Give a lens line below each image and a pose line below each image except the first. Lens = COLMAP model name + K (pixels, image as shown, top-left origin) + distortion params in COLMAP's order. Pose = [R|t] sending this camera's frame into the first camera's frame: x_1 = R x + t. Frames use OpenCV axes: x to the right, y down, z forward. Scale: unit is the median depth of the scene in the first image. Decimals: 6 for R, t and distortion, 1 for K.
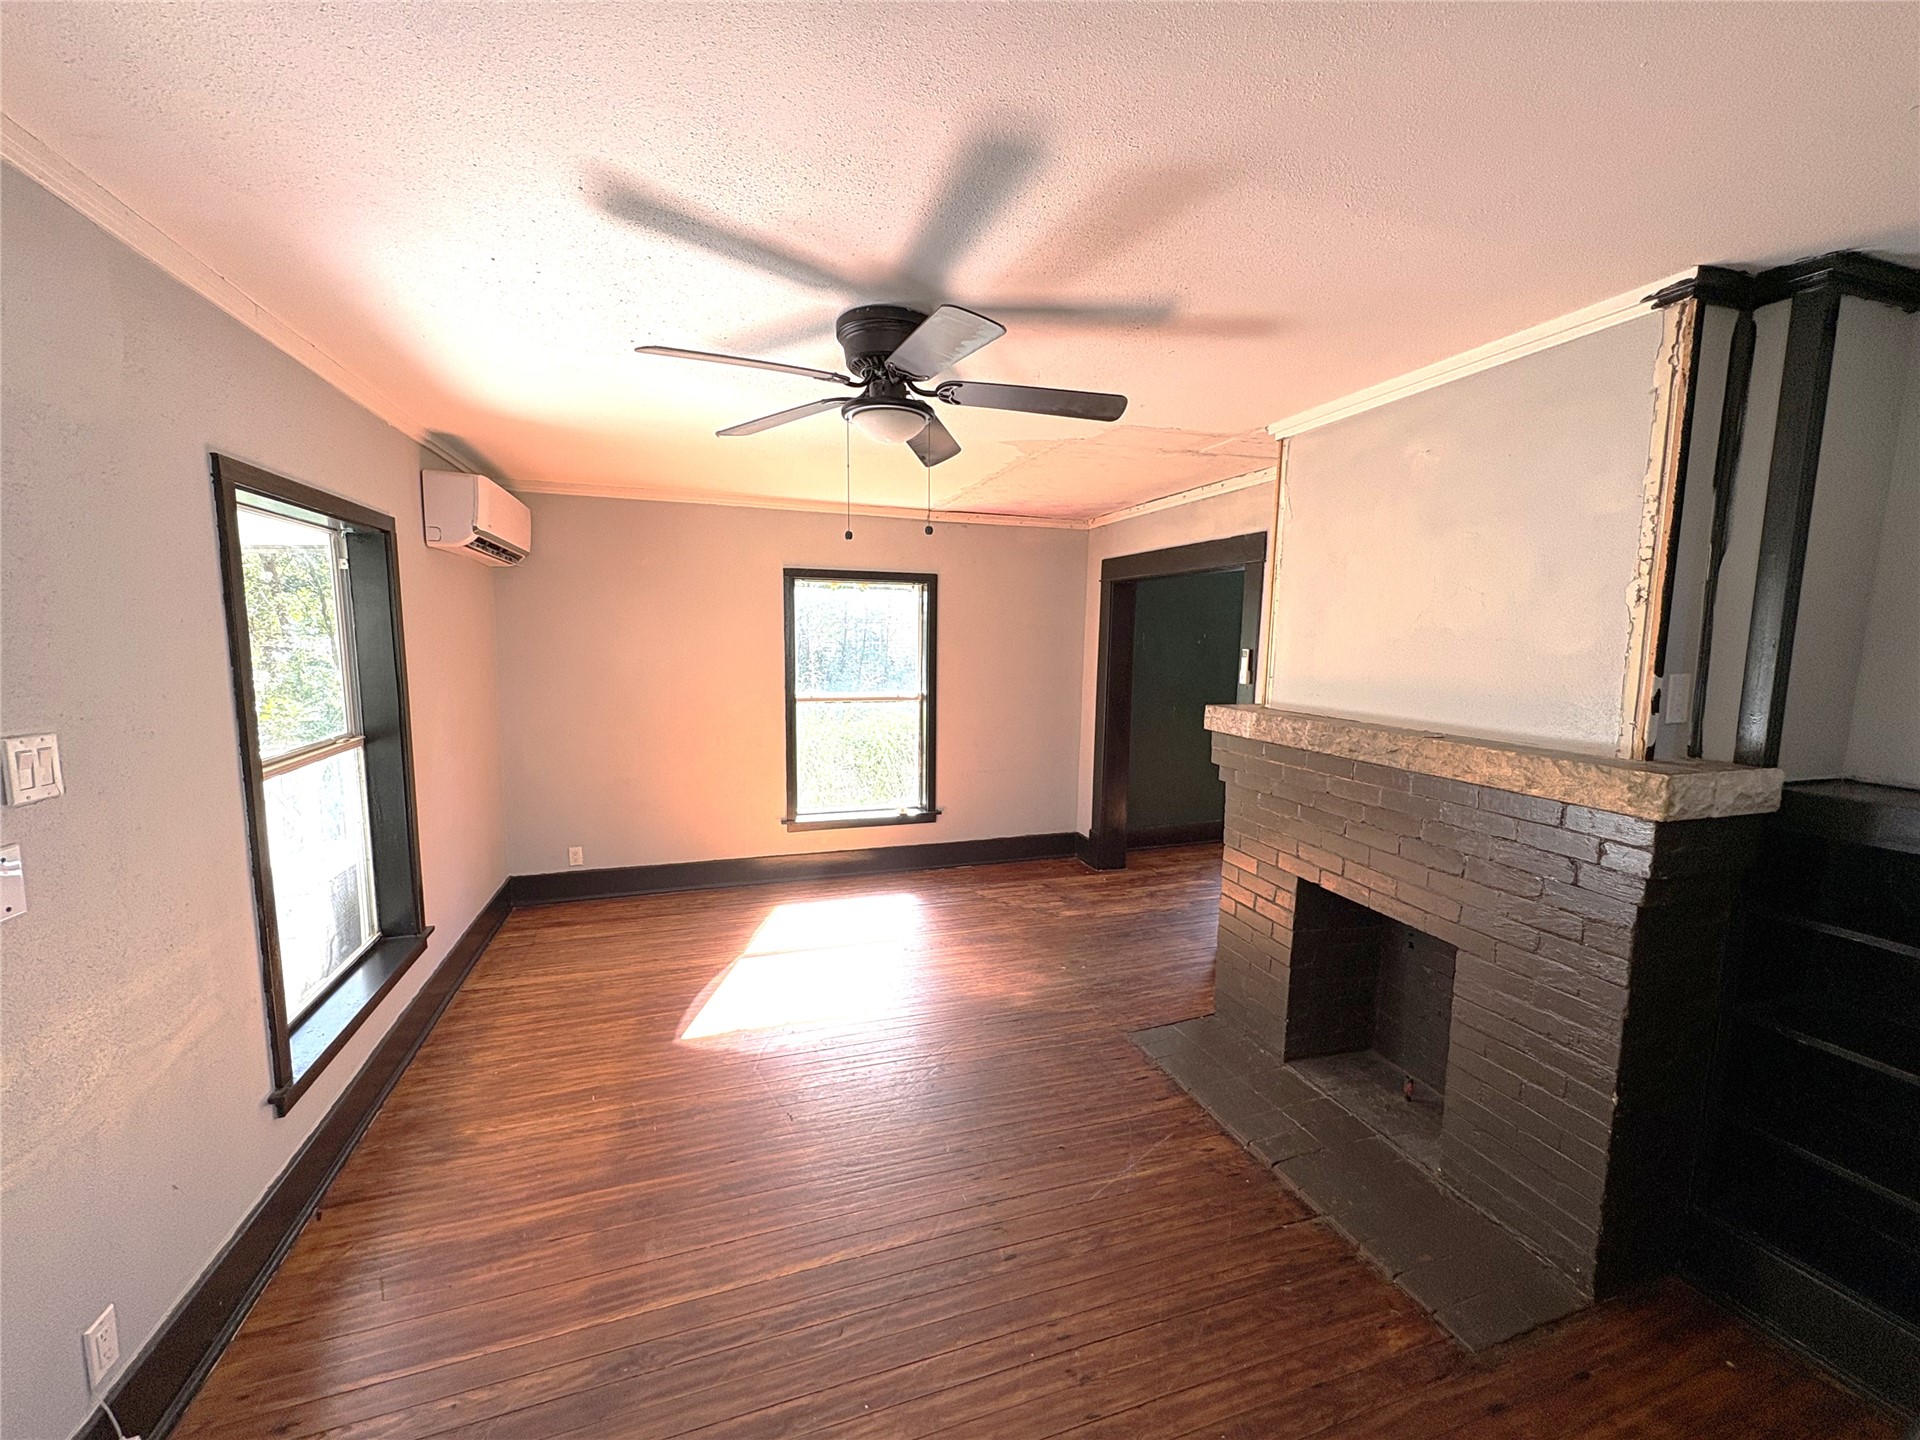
lens RADIAL K [[768.8, 0, 961.3], [0, 768.8, 712.6], [0, 0, 1]] dist [-0.000819, -0.000001]
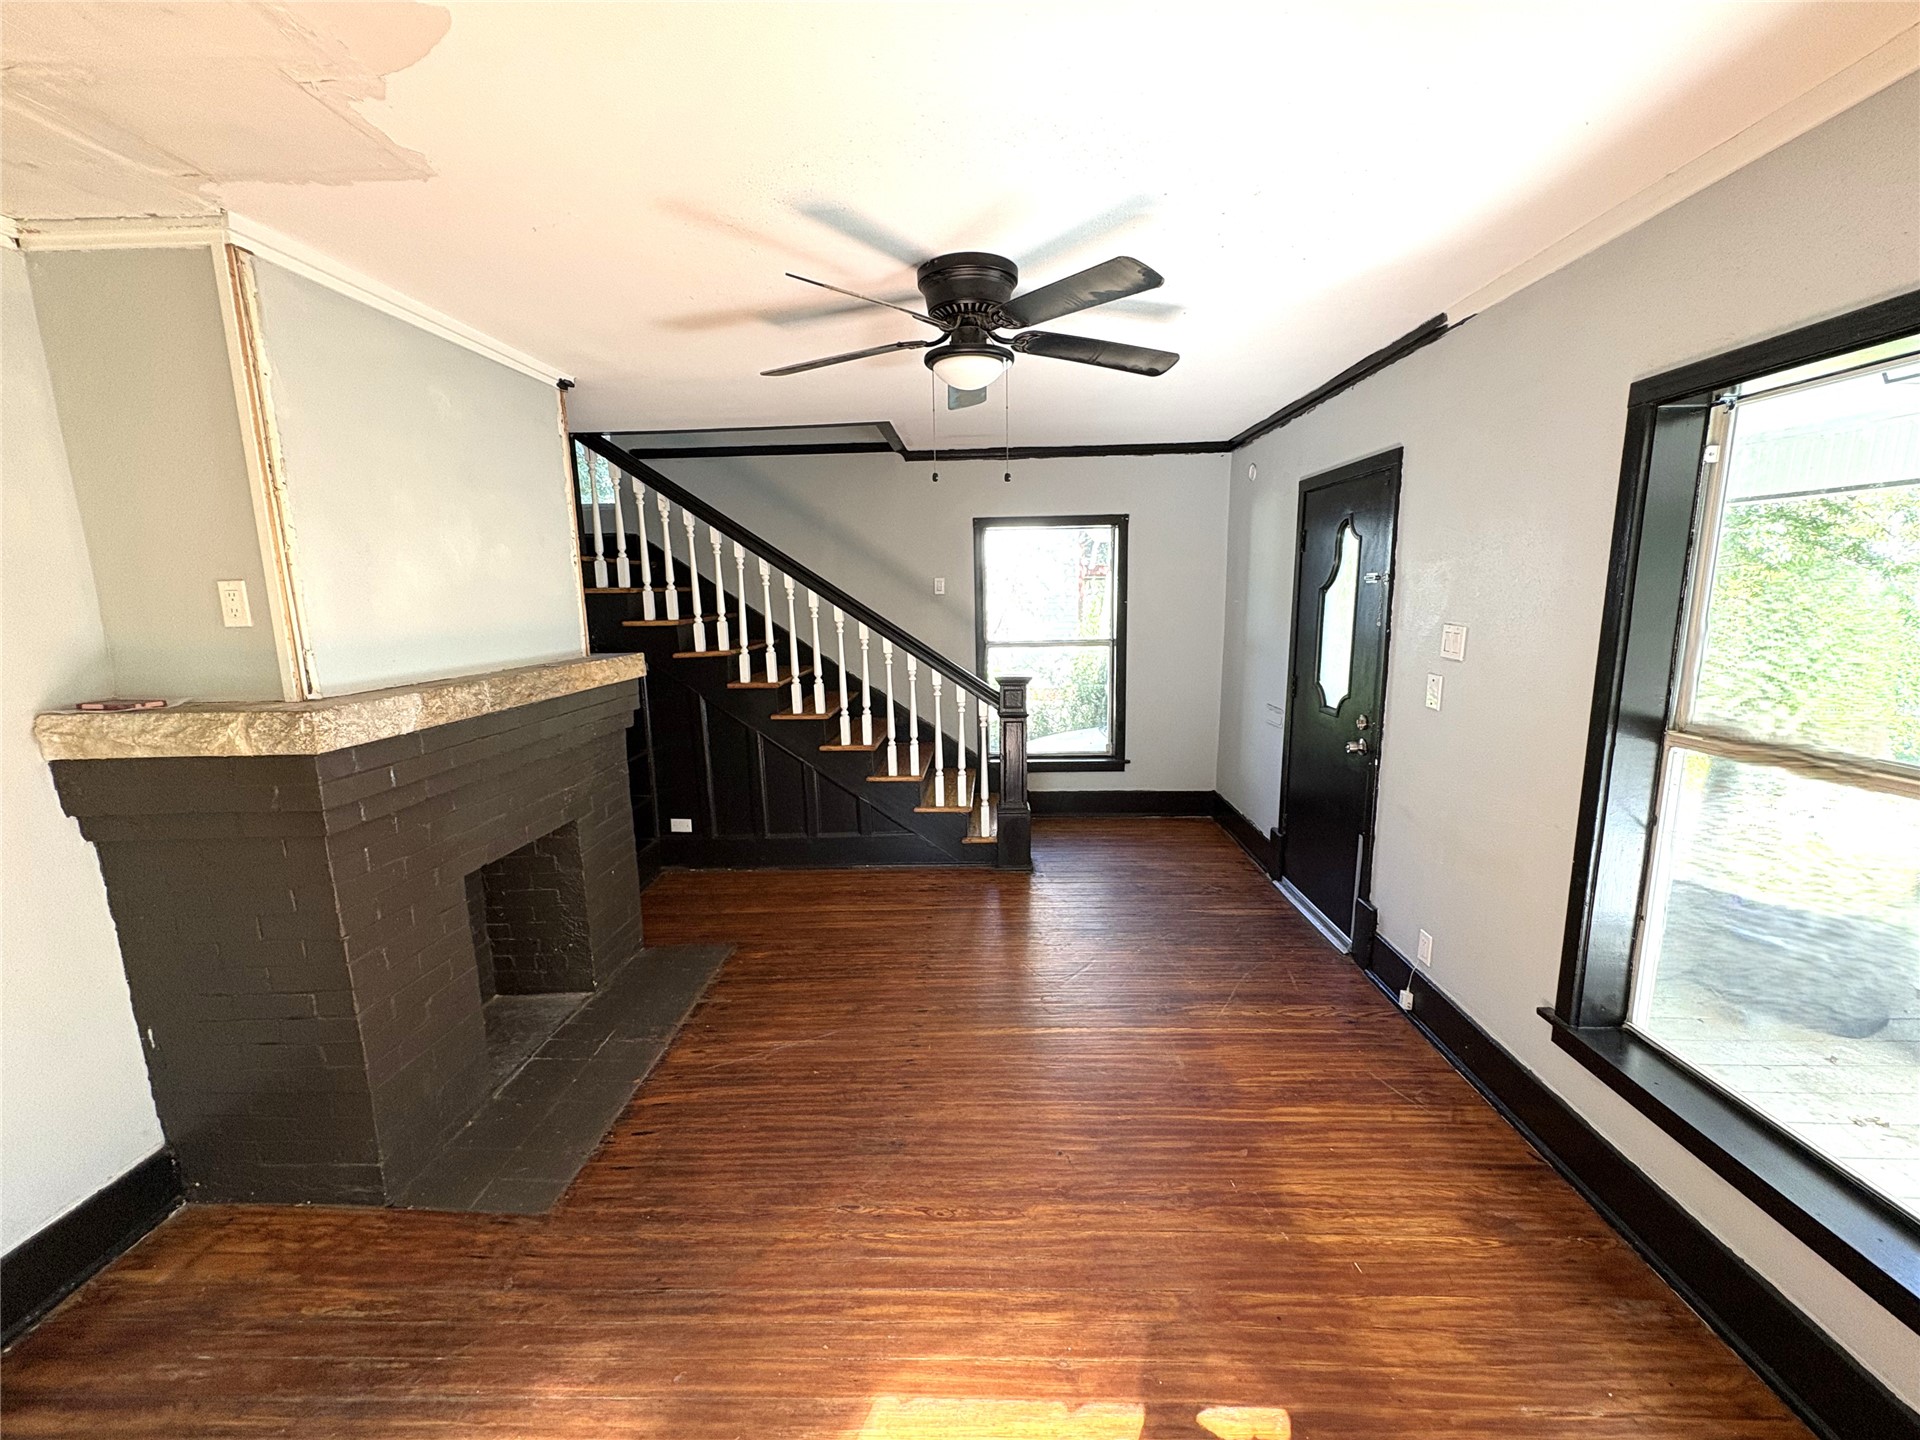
lens RADIAL K [[768.8, 0, 965.7], [0, 768.8, 726.1], [0, 0, 1]] dist [-0.000819, -0.000001]
pose [[-0.936243, -0.052387, 0.347426, -0.504717], [0.047117, 0.961171, 0.271903, -0.207269], [-0.348179, 0.270937, -0.897421, 2.193035]]
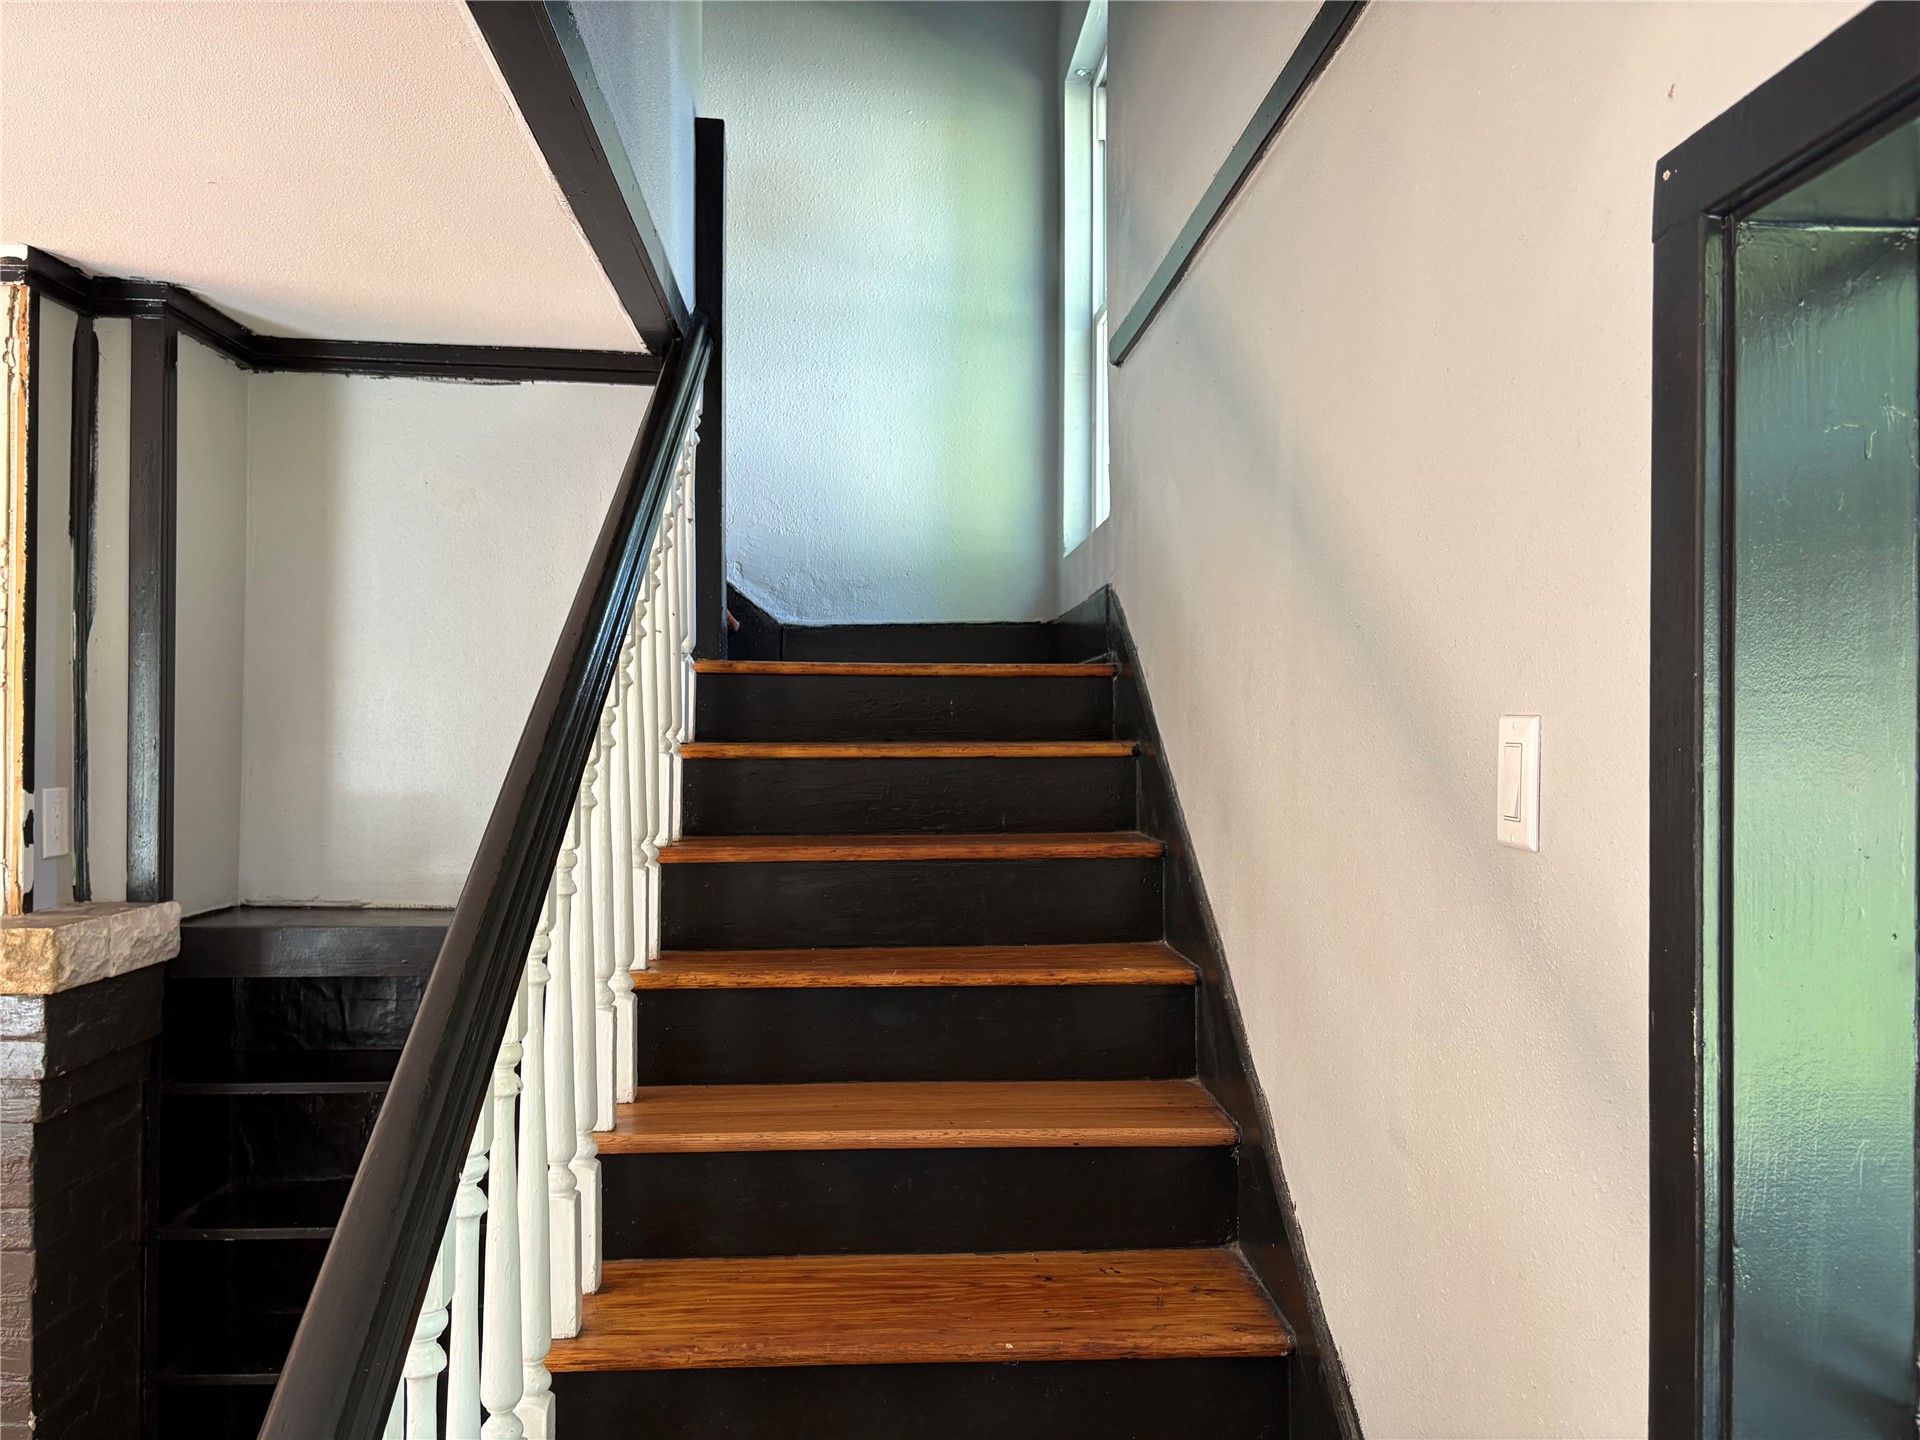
lens RADIAL K [[1460.6, 0, 969.6], [0, 1460.6, 727.0], [0, 0, 1]] dist [0.082855, -0.105636]
pose [[0.262329, -0.009475, 0.964932, -0.189392], [0.101398, 0.994687, -0.017799, 0.005393], [-0.959636, 0.102512, 0.261896, -0.202010]]
